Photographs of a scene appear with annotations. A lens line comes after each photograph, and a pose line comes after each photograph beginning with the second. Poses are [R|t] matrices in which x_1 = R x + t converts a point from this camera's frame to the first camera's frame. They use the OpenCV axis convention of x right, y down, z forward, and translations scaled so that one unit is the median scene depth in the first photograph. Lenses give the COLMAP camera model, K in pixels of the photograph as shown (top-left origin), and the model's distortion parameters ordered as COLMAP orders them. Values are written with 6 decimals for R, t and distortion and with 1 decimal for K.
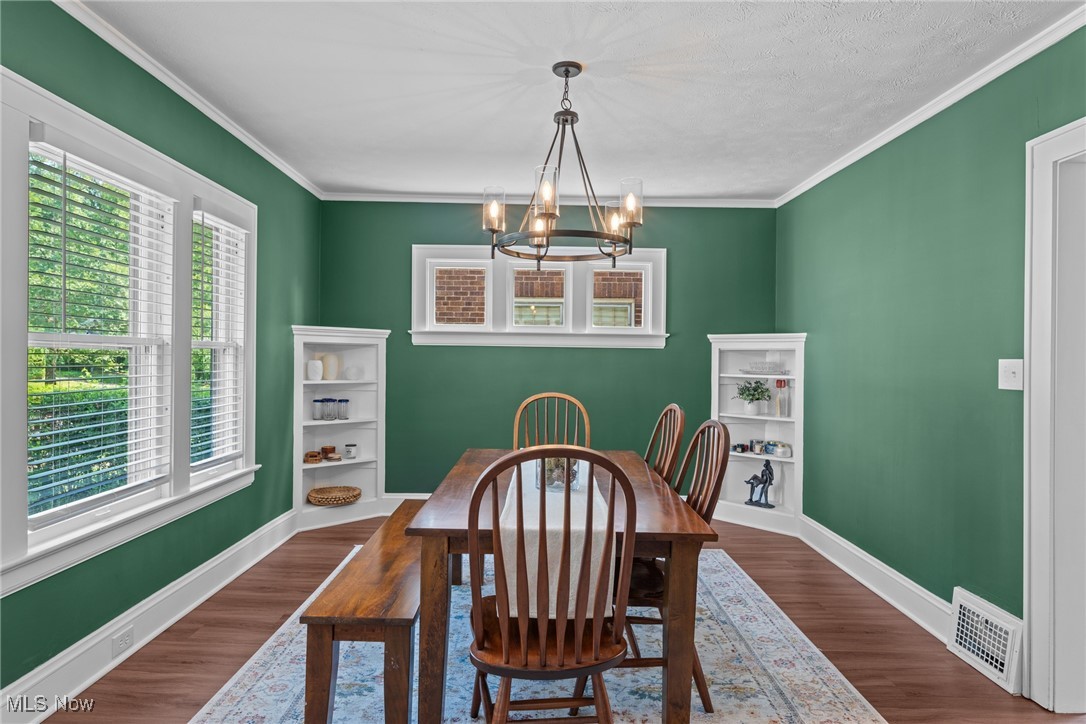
lens RADIAL K [[590.5, 0, 543.0], [0, 590.5, 363.2], [0, 0, 1]] dist [0.020764, 0.000029]
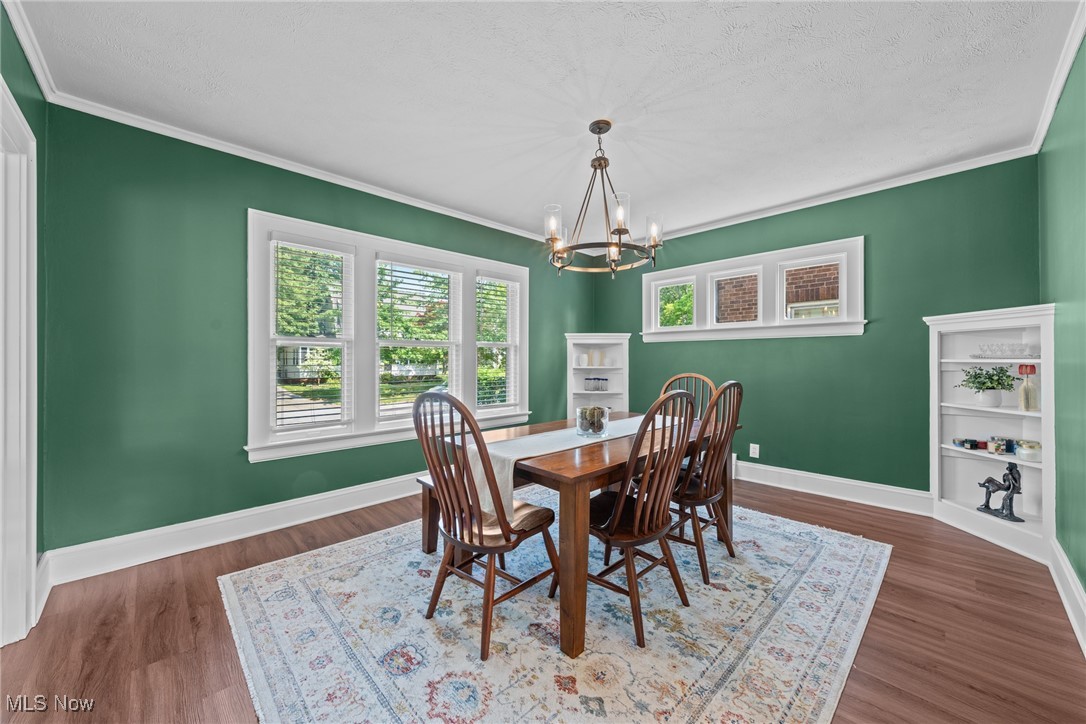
lens RADIAL K [[386.6, 0, 541.6], [0, 386.6, 360.5], [0, 0, 1]] dist [-0.001941, 0.000007]
pose [[0.701374, -0.010427, -0.712717, 0.301194], [0.006103, 0.999944, -0.008623, 0.021994], [0.712767, 0.001698, 0.701399, 0.156609]]
